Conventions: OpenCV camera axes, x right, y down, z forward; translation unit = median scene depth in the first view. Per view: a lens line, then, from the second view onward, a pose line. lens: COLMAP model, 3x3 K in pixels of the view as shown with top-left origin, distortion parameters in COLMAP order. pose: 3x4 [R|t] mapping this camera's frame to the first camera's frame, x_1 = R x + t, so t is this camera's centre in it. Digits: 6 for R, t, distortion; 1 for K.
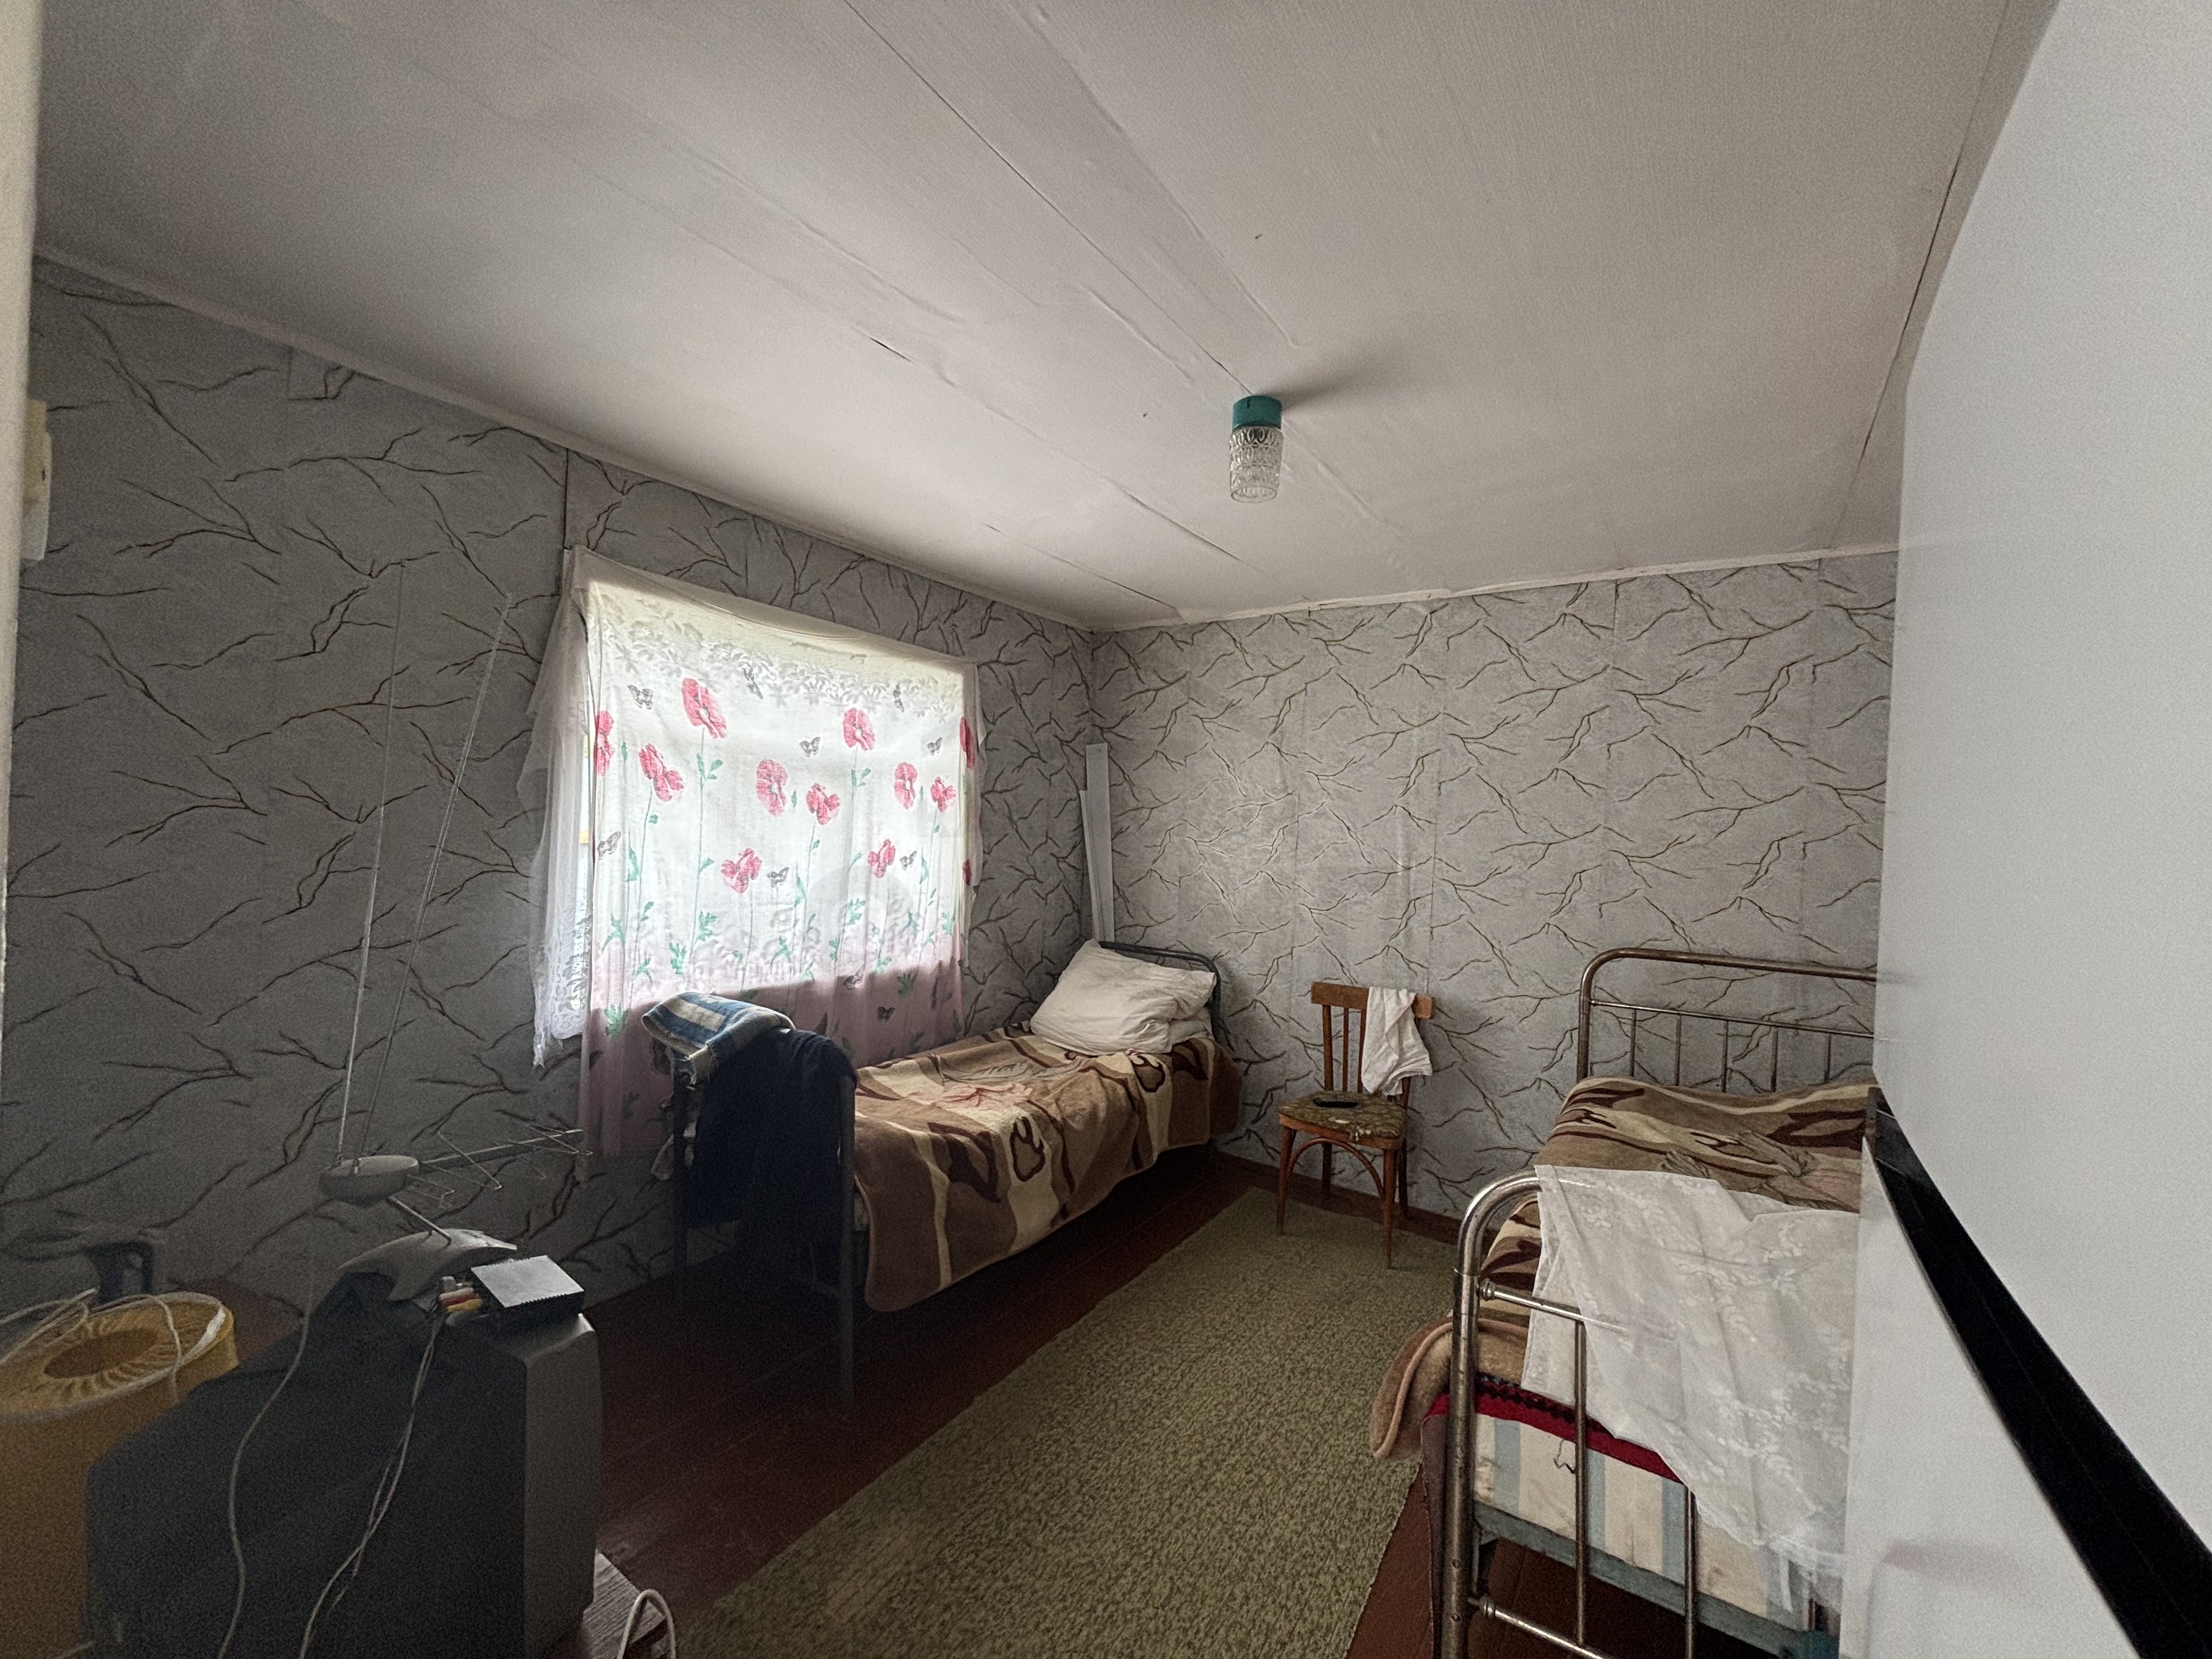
lens RADIAL K [[893.2, 0, 1103.2], [0, 893.2, 829.1], [0, 0, 1]] dist [0.003441, -0.000519]
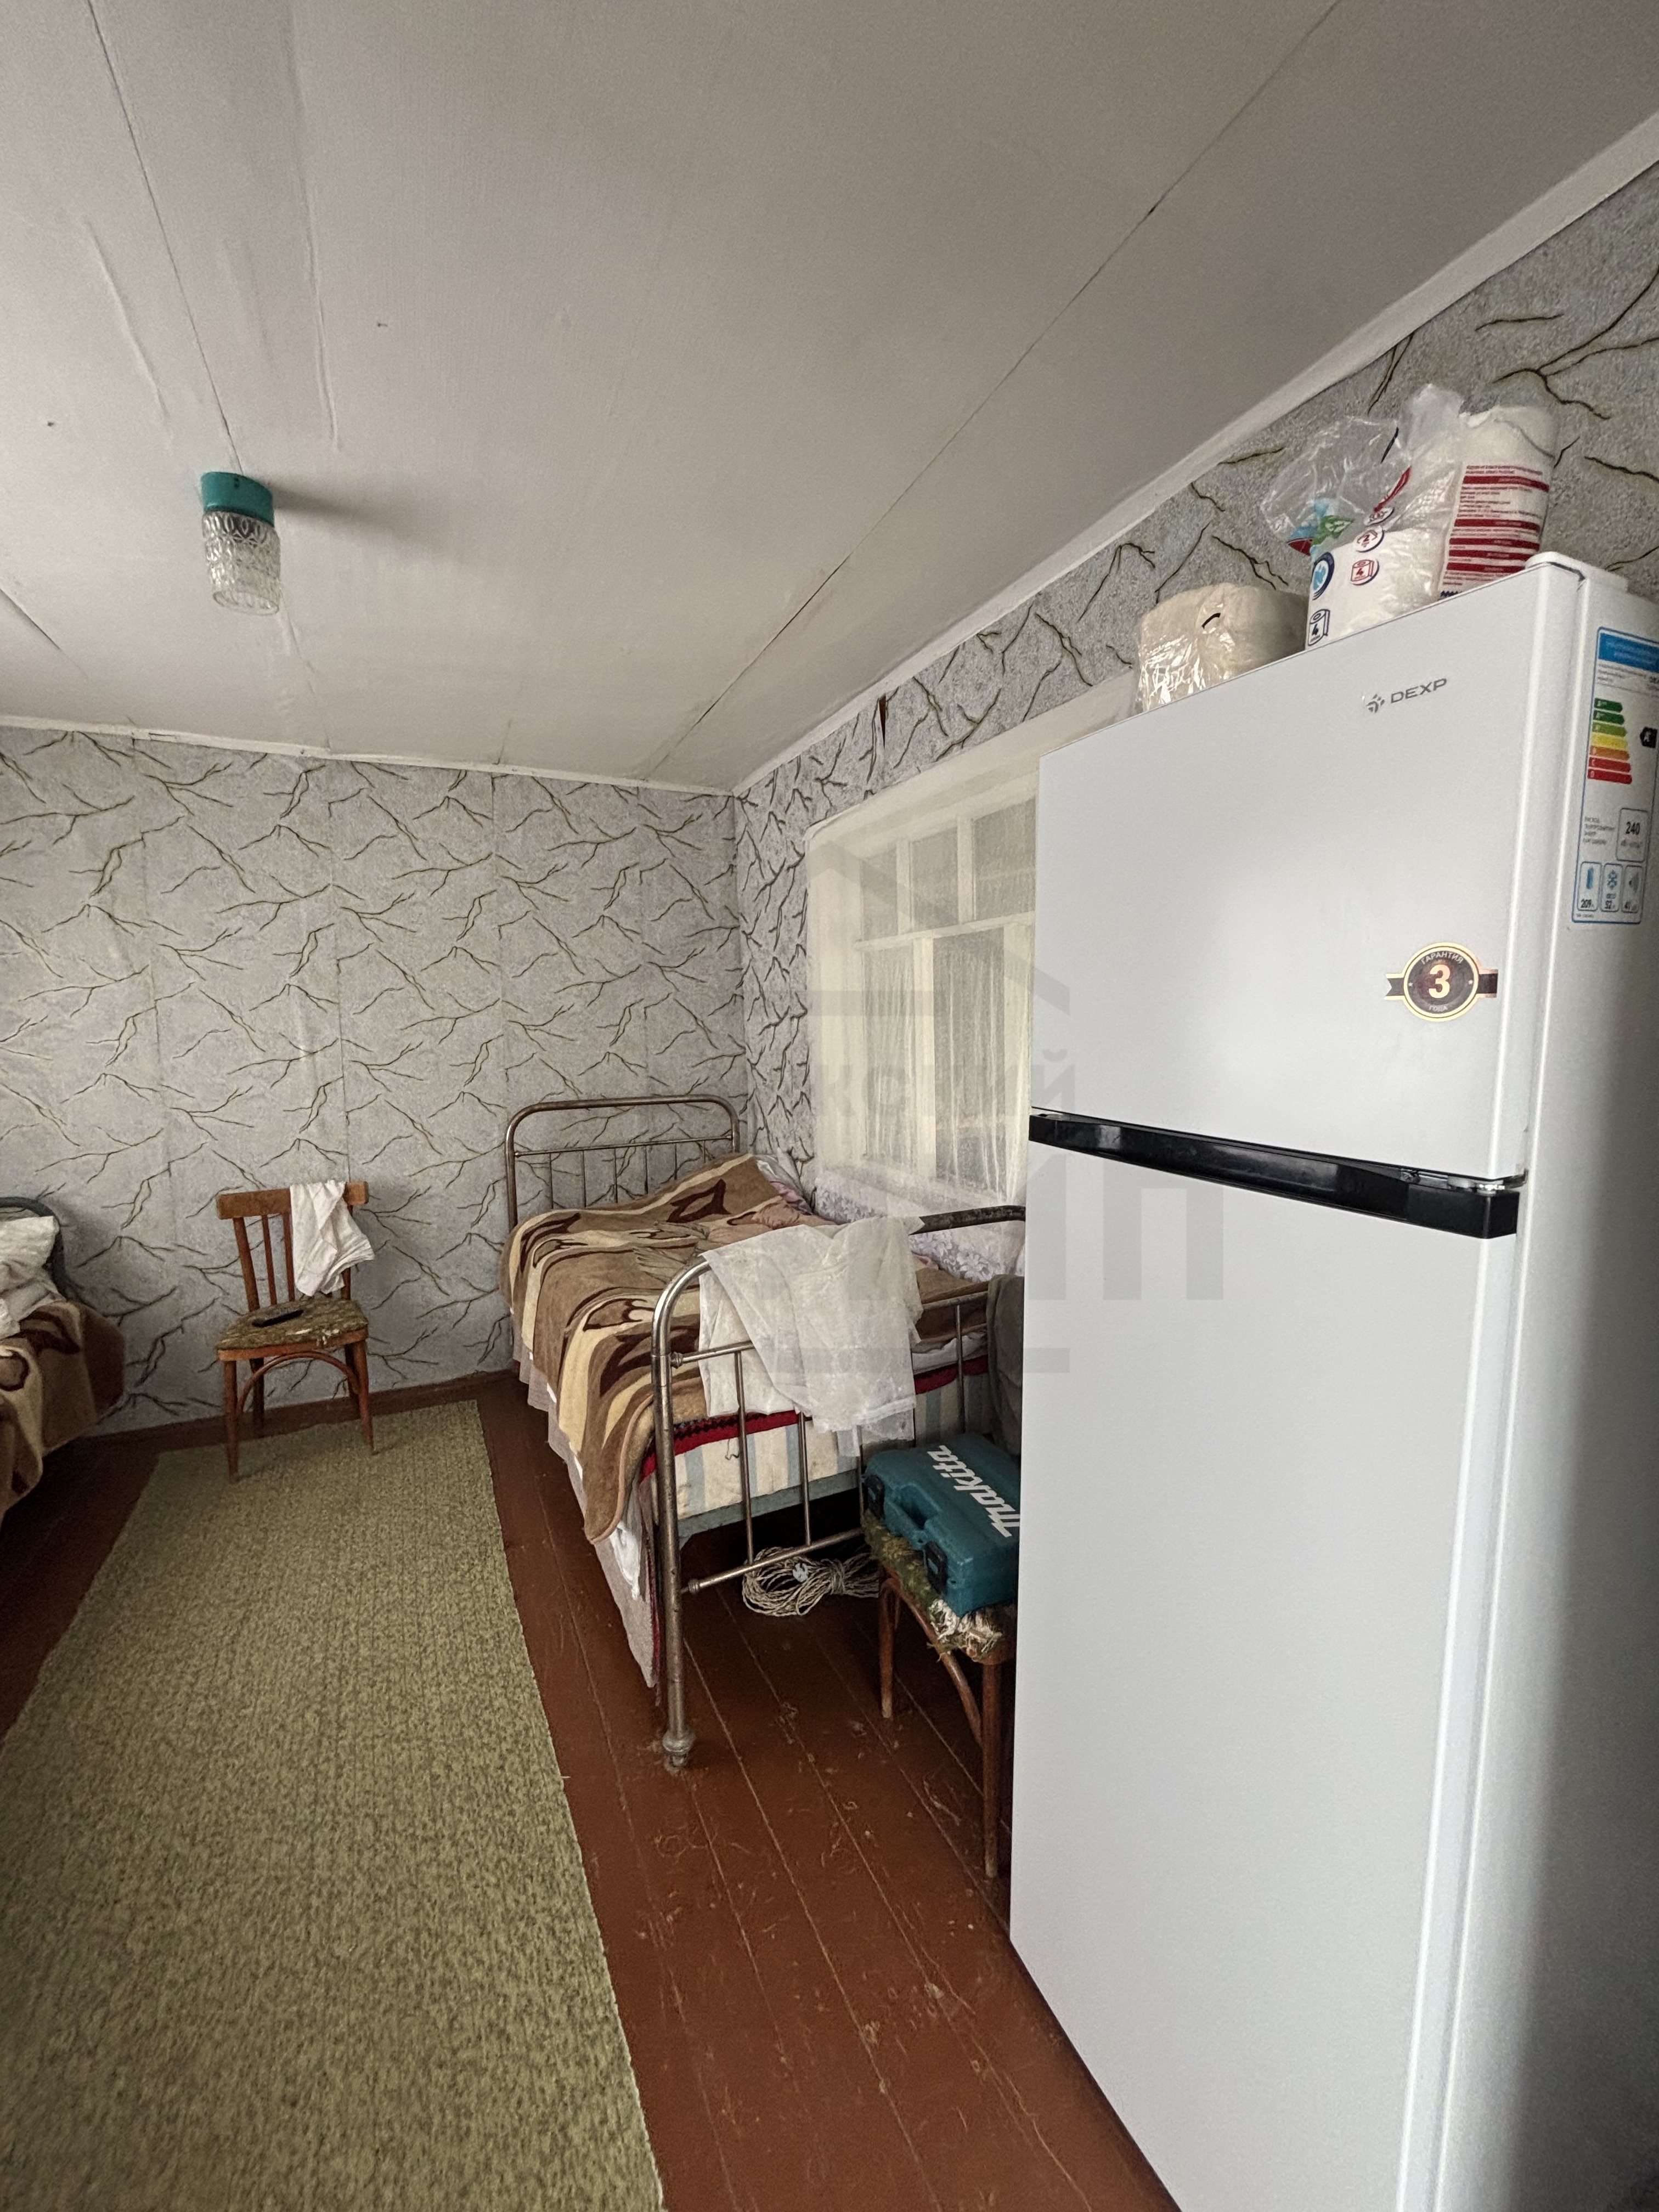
lens RADIAL K [[897.6, 0, 824.4], [0, 897.6, 1108.2], [0, 0, 1]] dist [-0.001492, 0.004656]
pose [[0.514493, -0.137201, 0.846447, -0.224670], [0.042095, 0.989968, 0.134878, -0.003872], [-0.856461, -0.033763, 0.515107, 0.074902]]
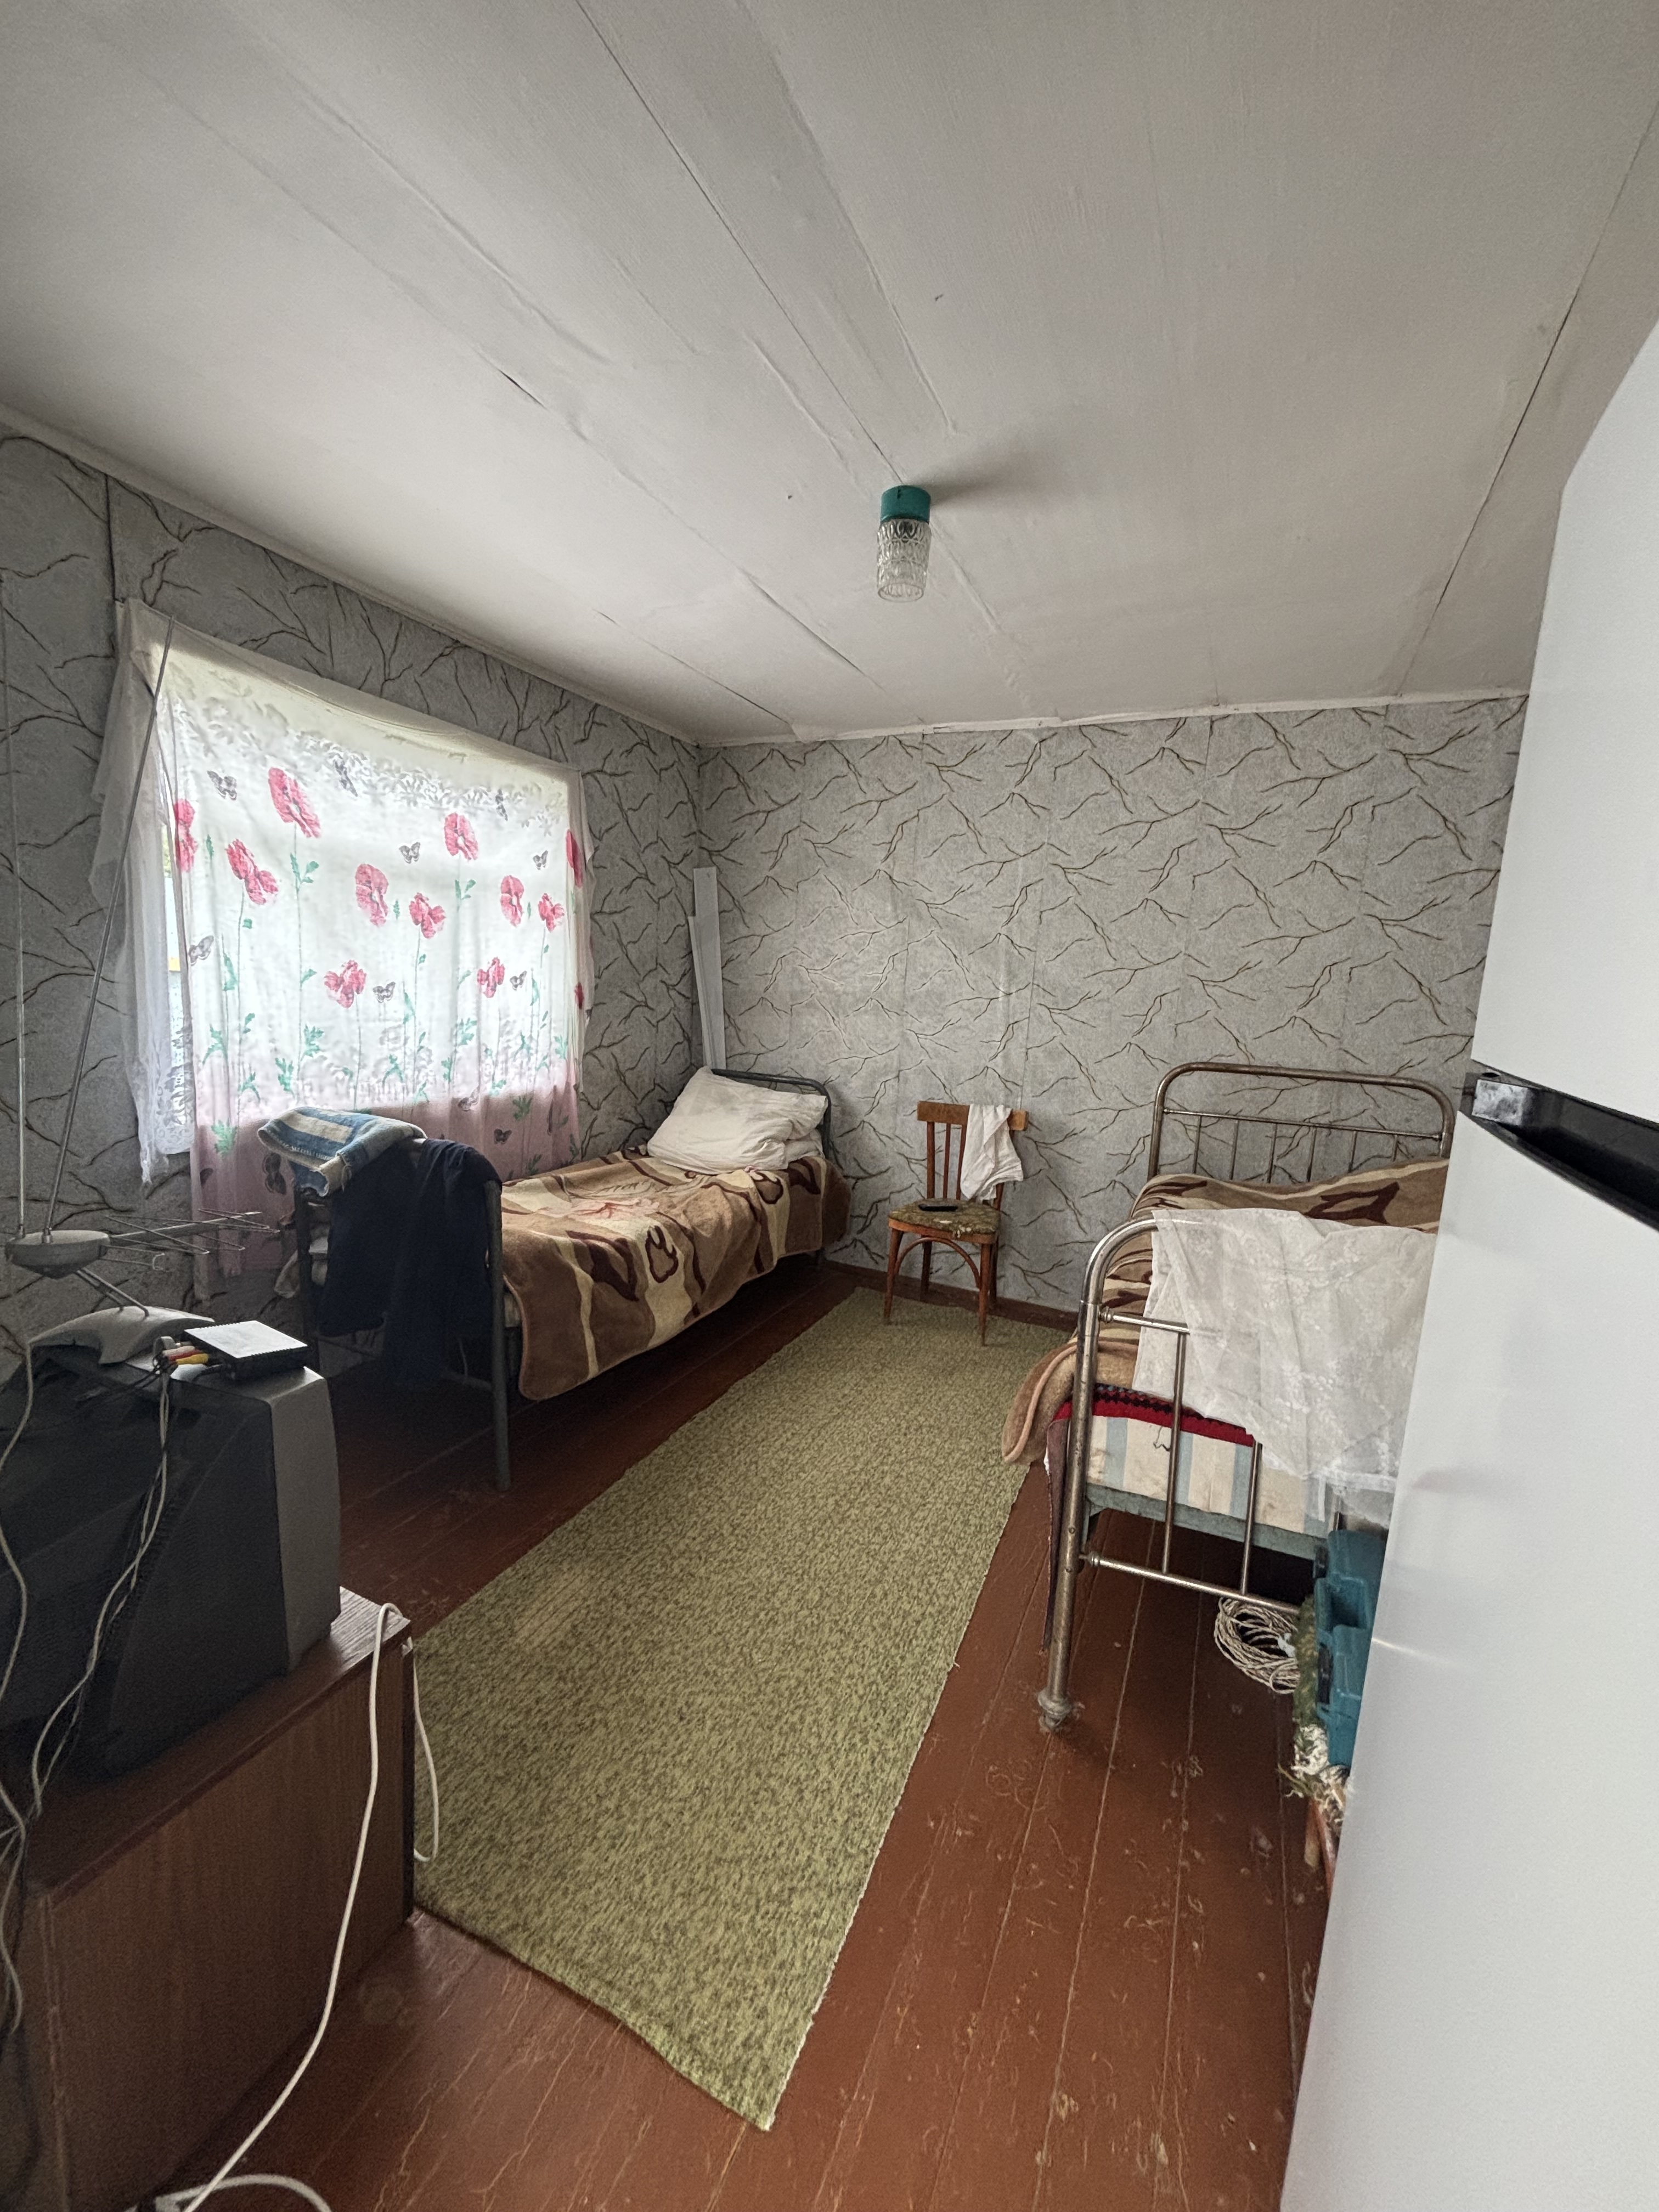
lens RADIAL K [[897.6, 0, 824.4], [0, 897.6, 1108.2], [0, 0, 1]] dist [-0.001492, 0.004656]
pose [[0.986870, -0.013334, 0.160965, -0.058611], [-0.010053, 0.989584, 0.143607, 0.033752], [-0.161203, -0.143339, 0.976457, -0.028092]]
